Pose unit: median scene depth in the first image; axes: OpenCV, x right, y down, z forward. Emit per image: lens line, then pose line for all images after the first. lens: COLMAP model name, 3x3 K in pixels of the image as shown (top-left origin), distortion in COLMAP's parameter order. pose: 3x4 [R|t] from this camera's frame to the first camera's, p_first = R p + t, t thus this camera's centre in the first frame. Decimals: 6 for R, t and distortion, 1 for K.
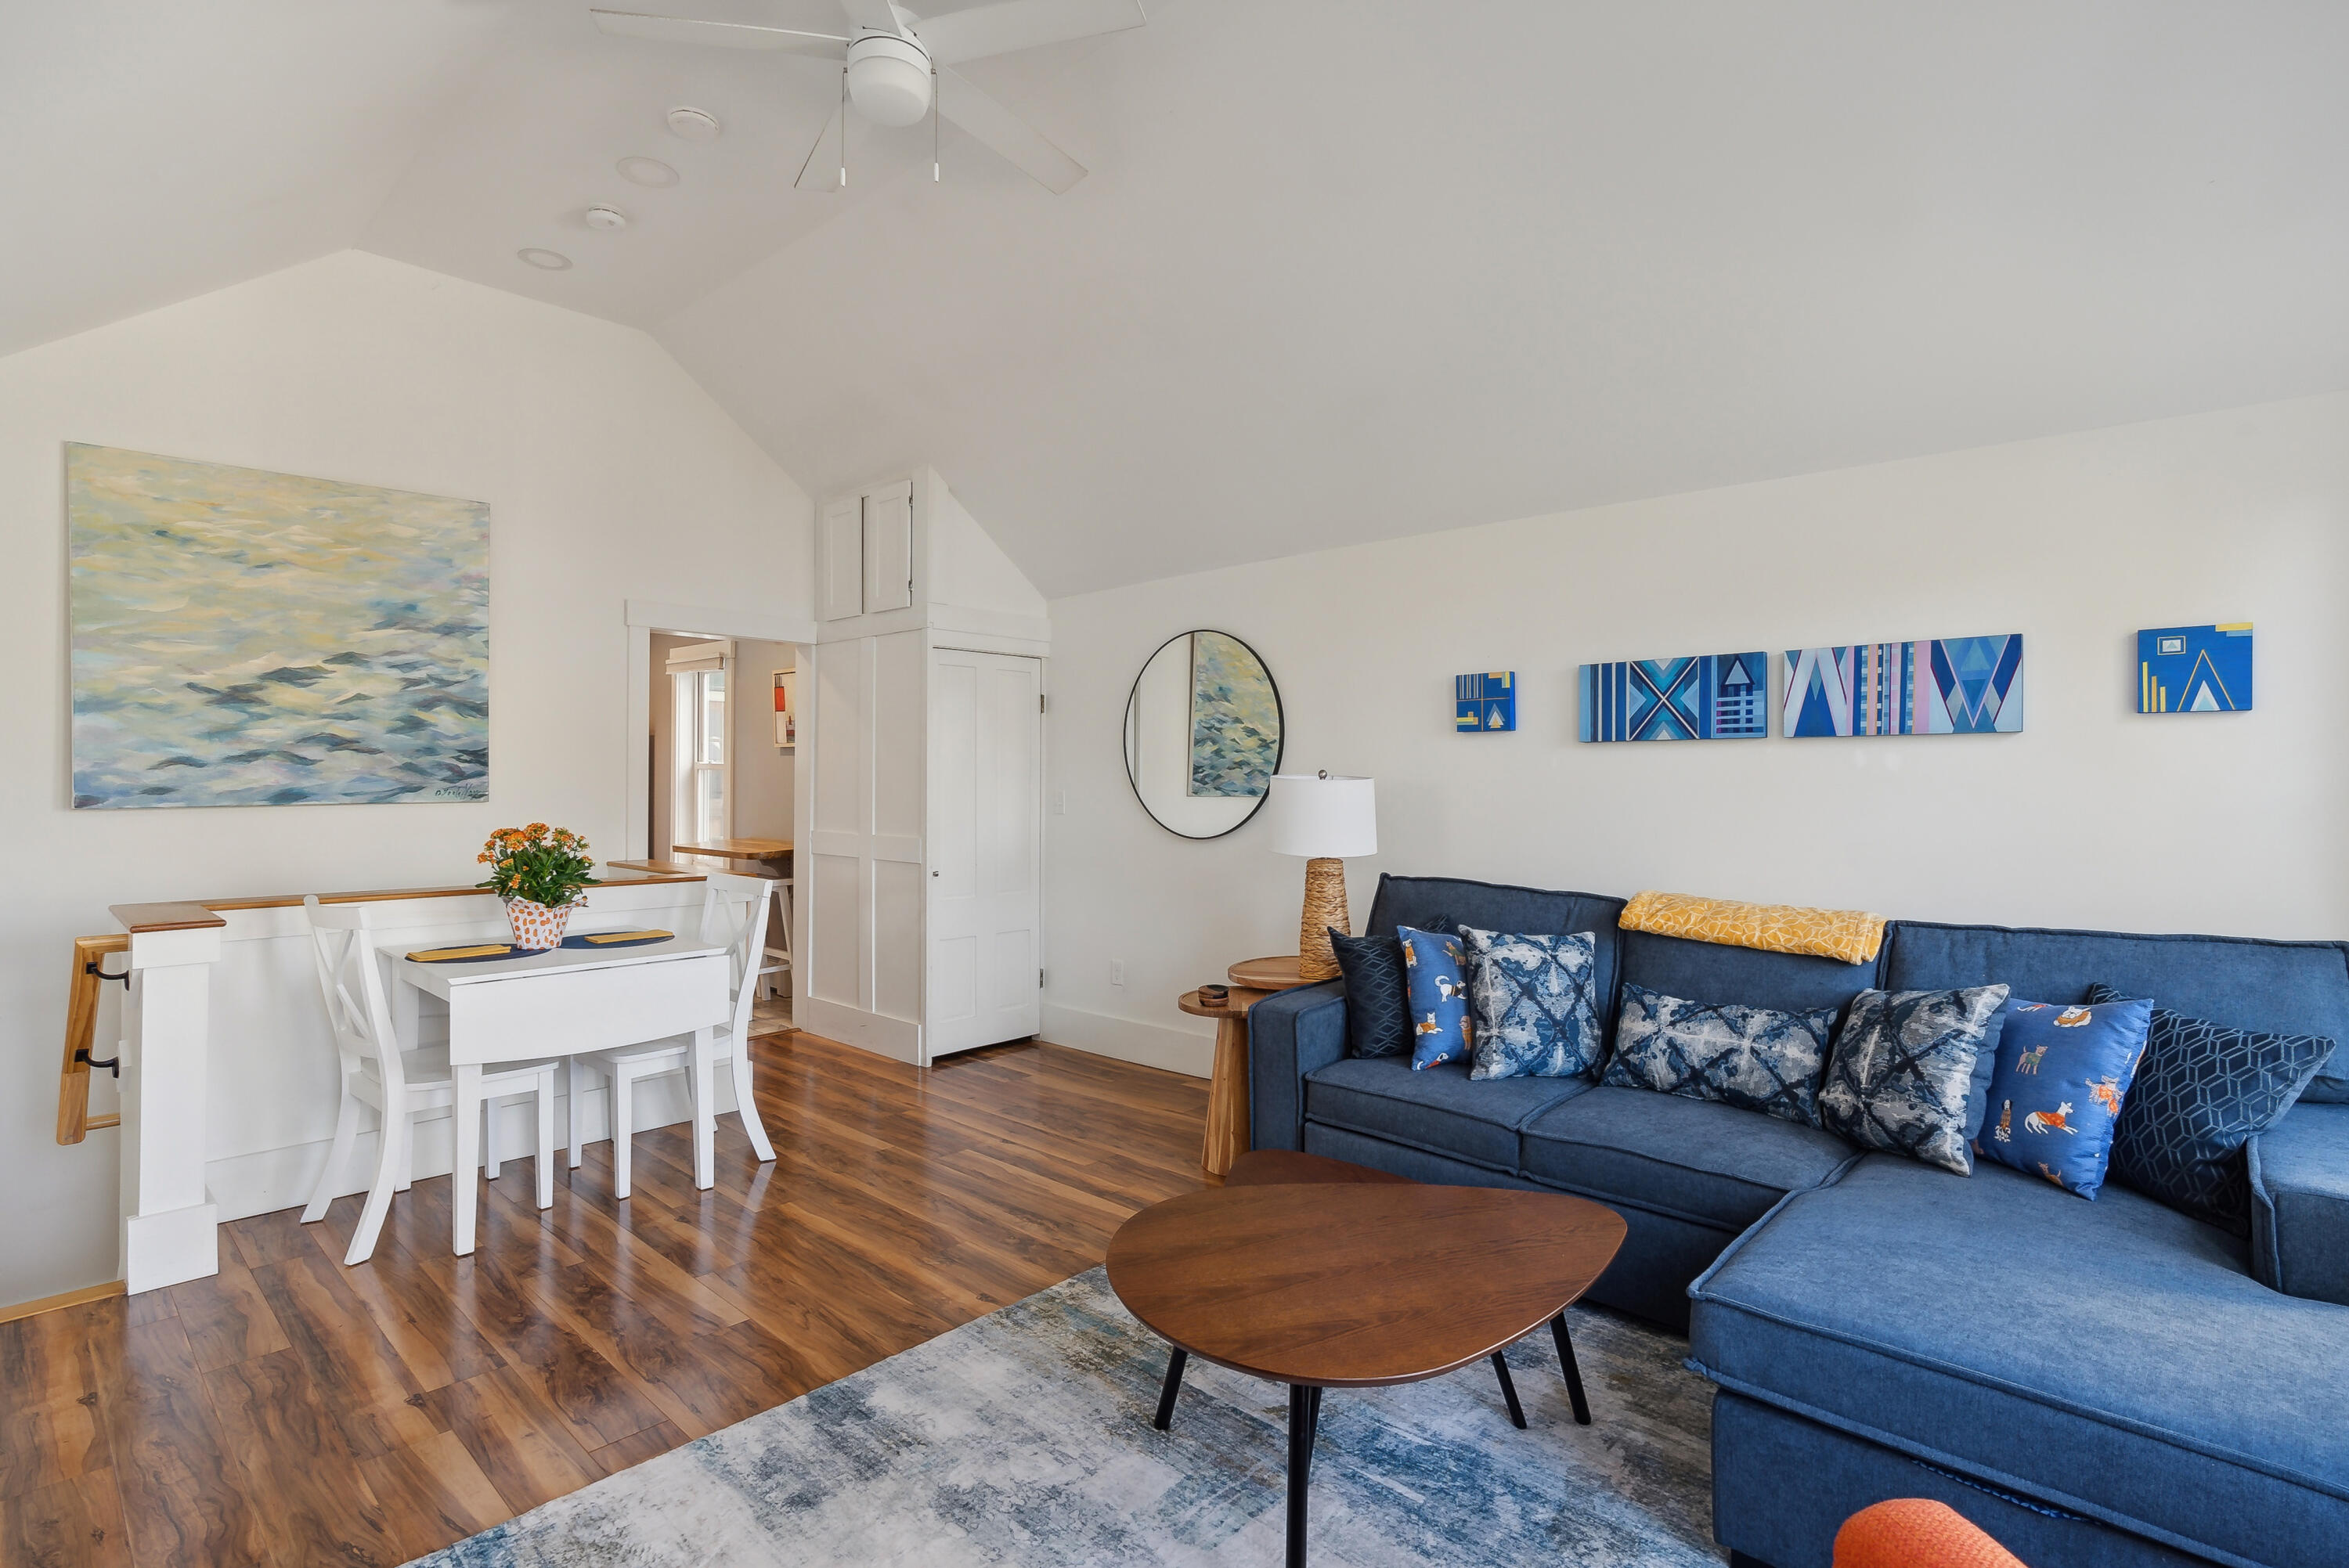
lens RADIAL K [[1110.8, 0, 1174.5], [0, 1110.8, 784.0], [0, 0, 1]] dist [-0.010518, 0.000052]
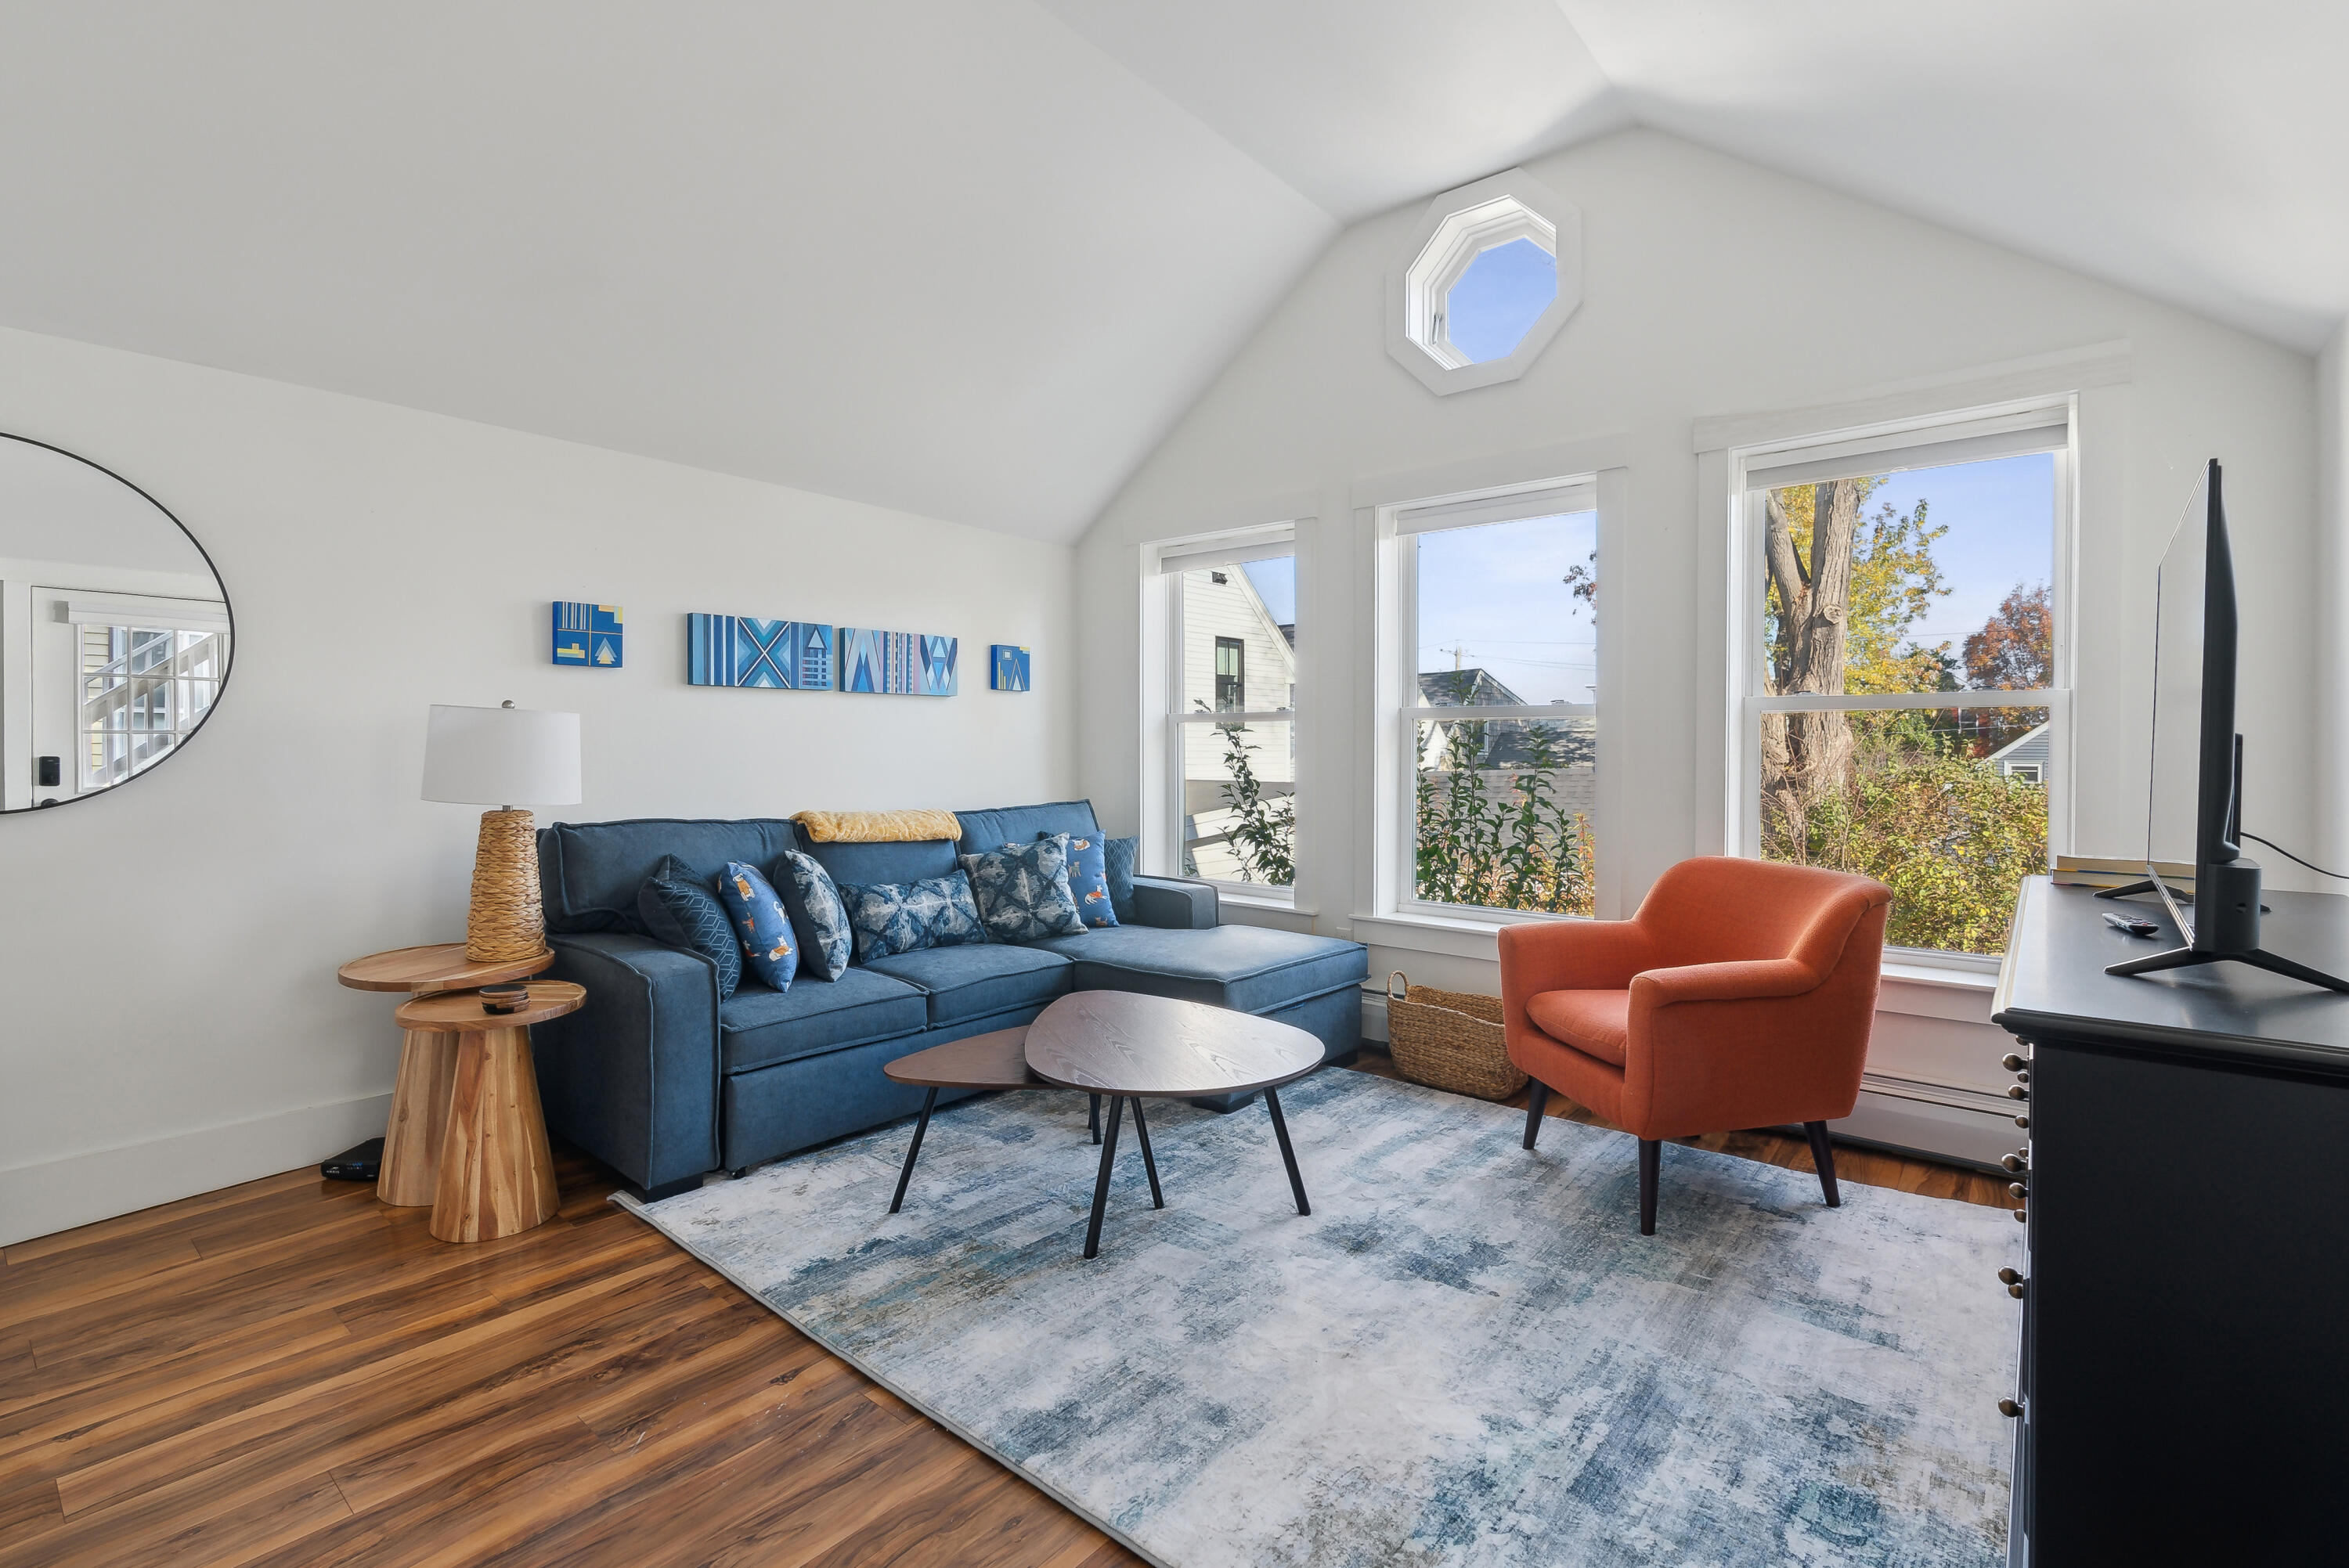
lens RADIAL K [[1075.6, 0, 1178.4], [0, 1075.6, 767.7], [0, 0, 1]] dist [-0.001702, 0.000043]
pose [[-0.052286, -0.022612, 0.998376, -0.868081], [-0.000075, 0.999744, 0.022639, 0.023790], [-0.998632, 0.001109, -0.052274, 0.725828]]
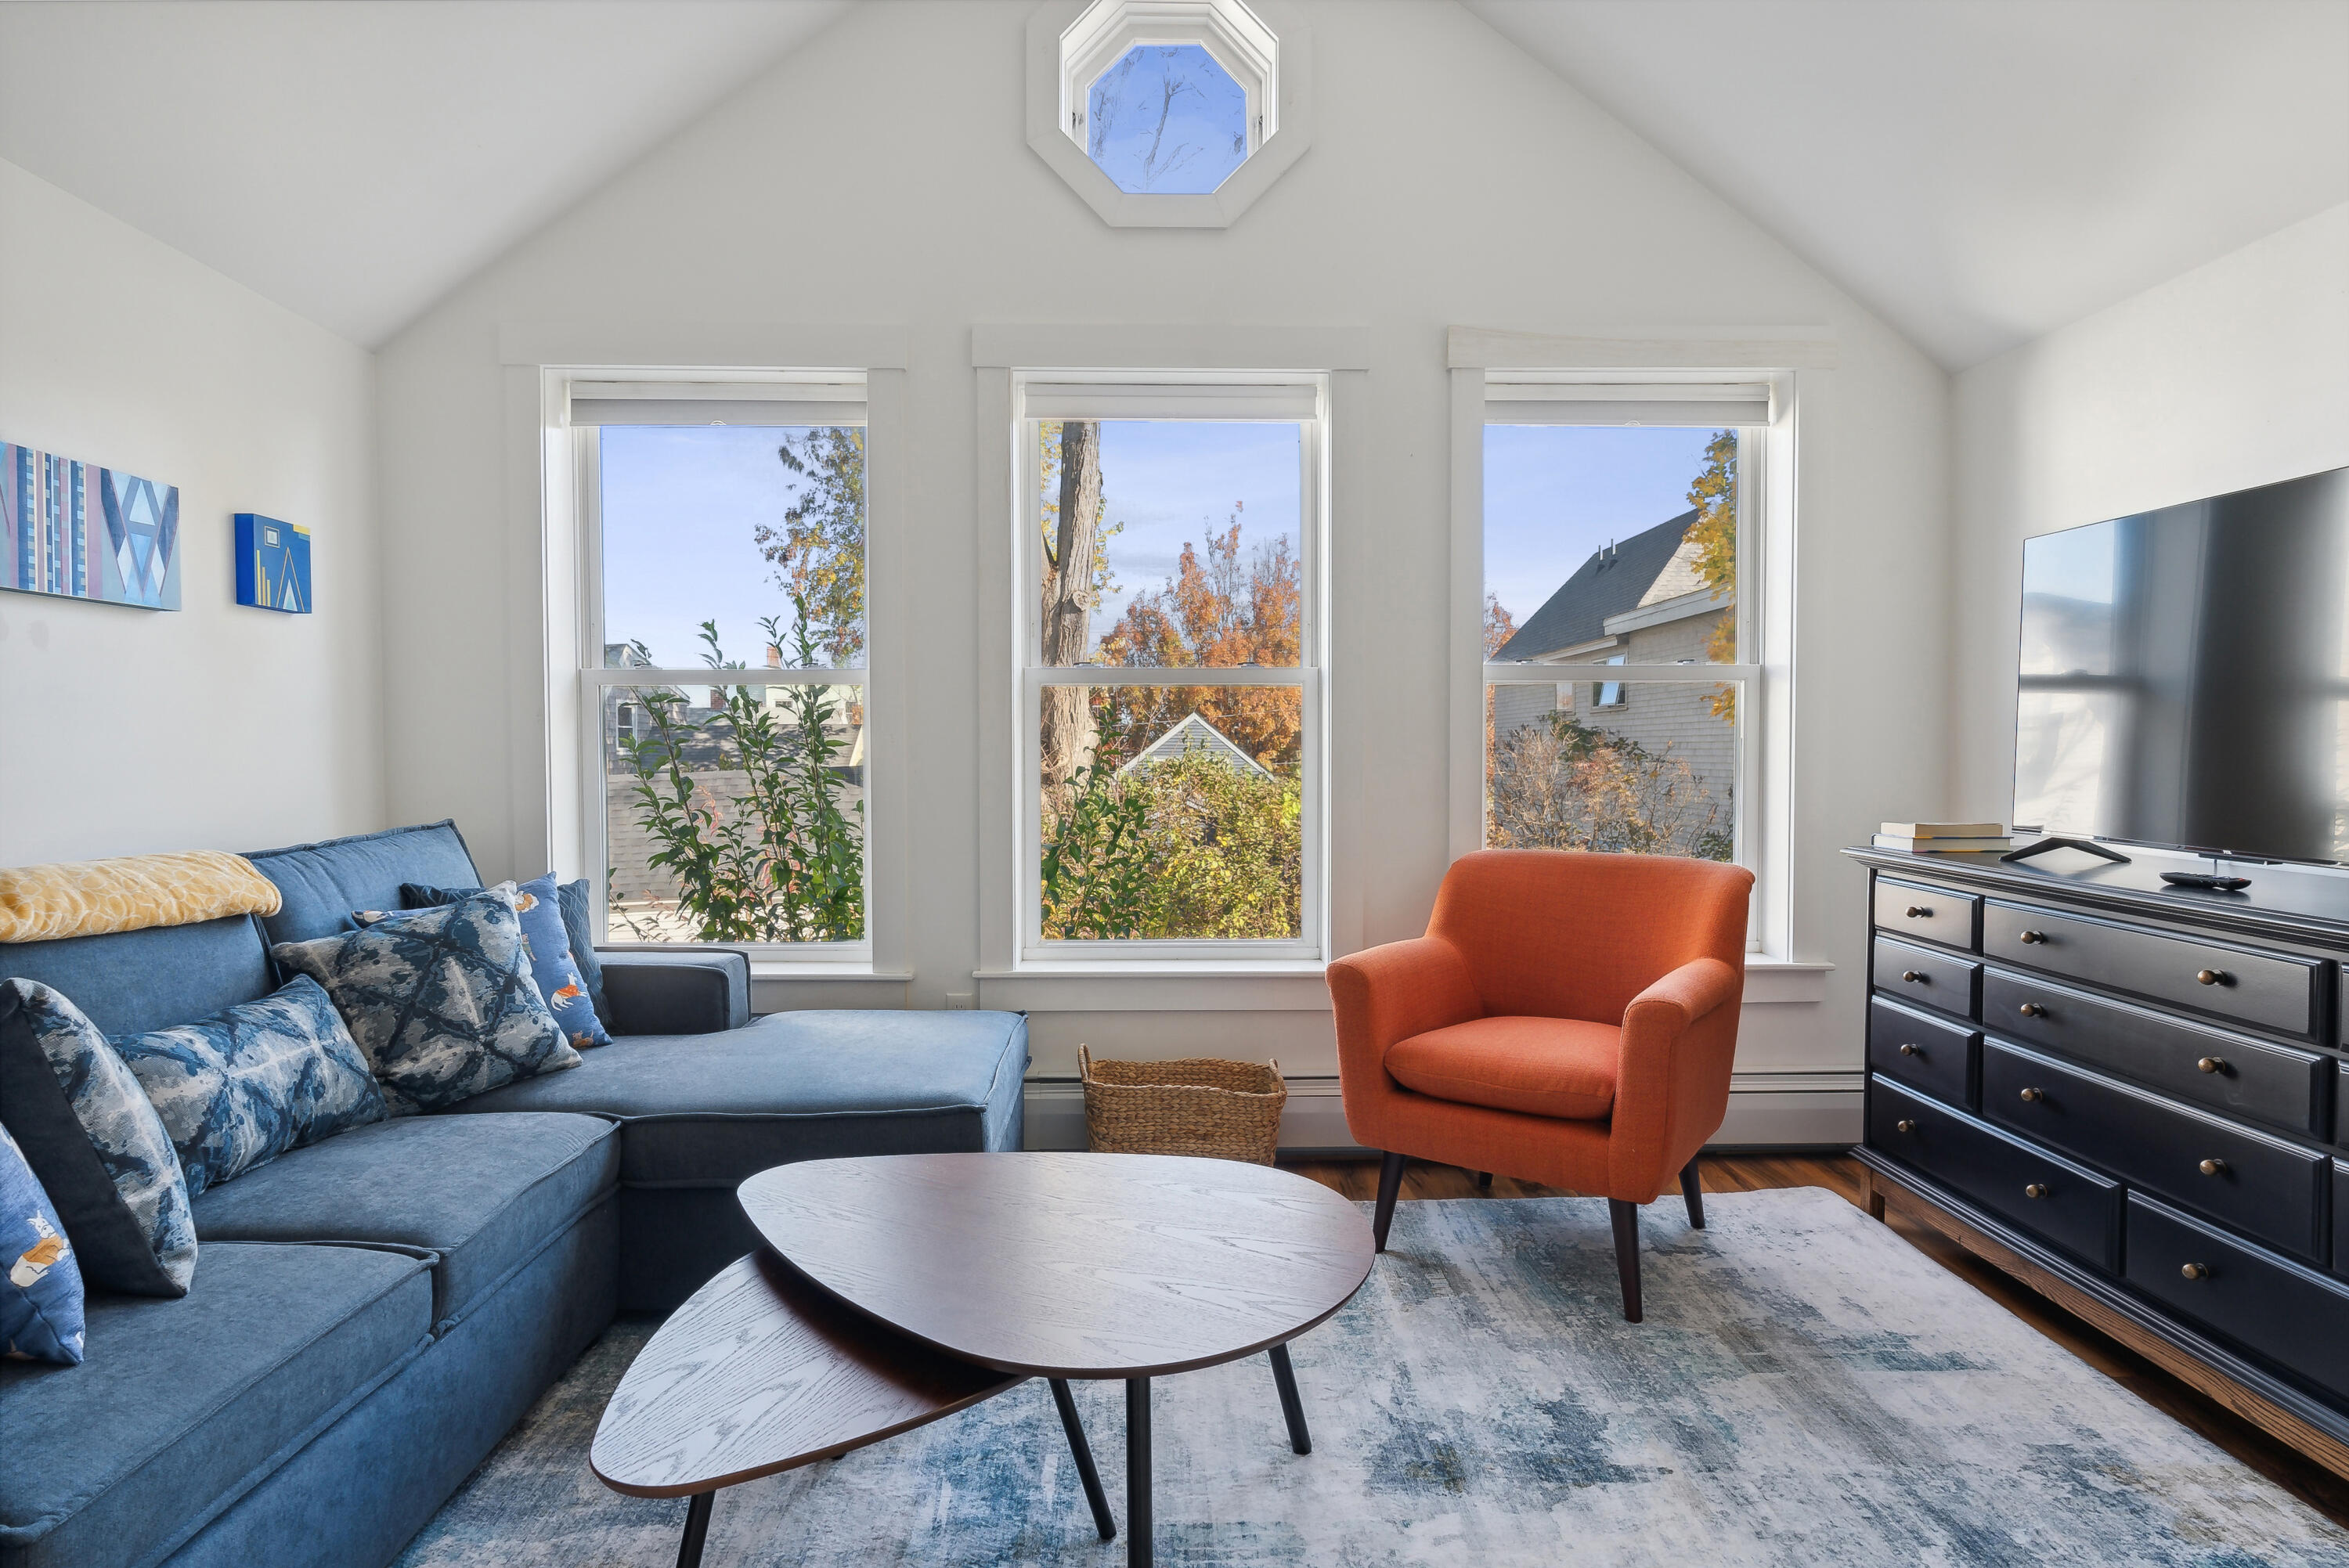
lens RADIAL K [[1279.8, 0, 1174.5], [0, 1279.8, 784.0], [0, 0, 1]] dist [-0.002826, 0.000860]
pose [[-0.698864, -0.022857, 0.714889, -0.385653], [0.001547, 0.999439, 0.033467, 0.045869], [-0.715253, 0.024495, -0.698436, 1.100196]]
